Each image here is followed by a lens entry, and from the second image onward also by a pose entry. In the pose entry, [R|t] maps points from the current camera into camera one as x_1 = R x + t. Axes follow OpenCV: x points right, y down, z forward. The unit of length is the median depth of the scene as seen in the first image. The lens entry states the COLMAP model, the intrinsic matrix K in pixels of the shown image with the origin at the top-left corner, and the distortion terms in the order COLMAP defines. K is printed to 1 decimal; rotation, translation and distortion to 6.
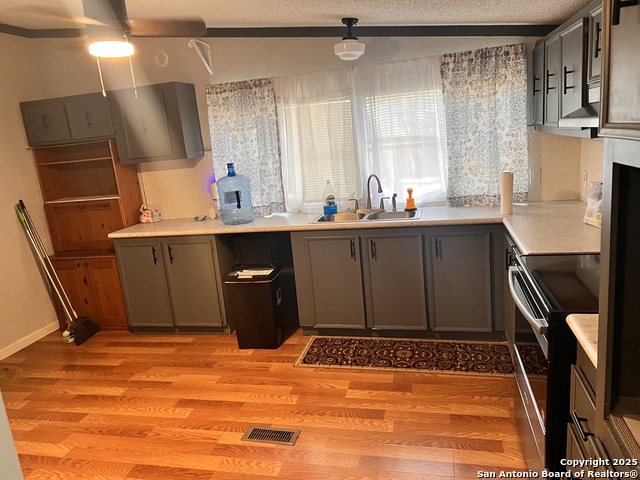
lens RADIAL K [[480.6, 0, 316.4], [0, 480.6, 239.8], [0, 0, 1]] dist [0.010705, -0.009553]
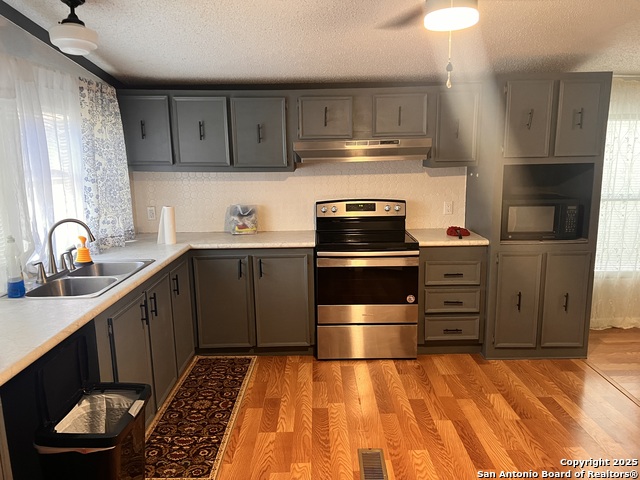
lens RADIAL K [[480.6, 0, 317.9], [0, 480.6, 238.3], [0, 0, 1]] dist [0.010705, -0.009553]
pose [[-0.242988, -0.077268, 0.966947, -0.772431], [0.244079, 0.959880, 0.138039, -0.143519], [-0.938819, 0.269553, -0.214380, 0.973133]]
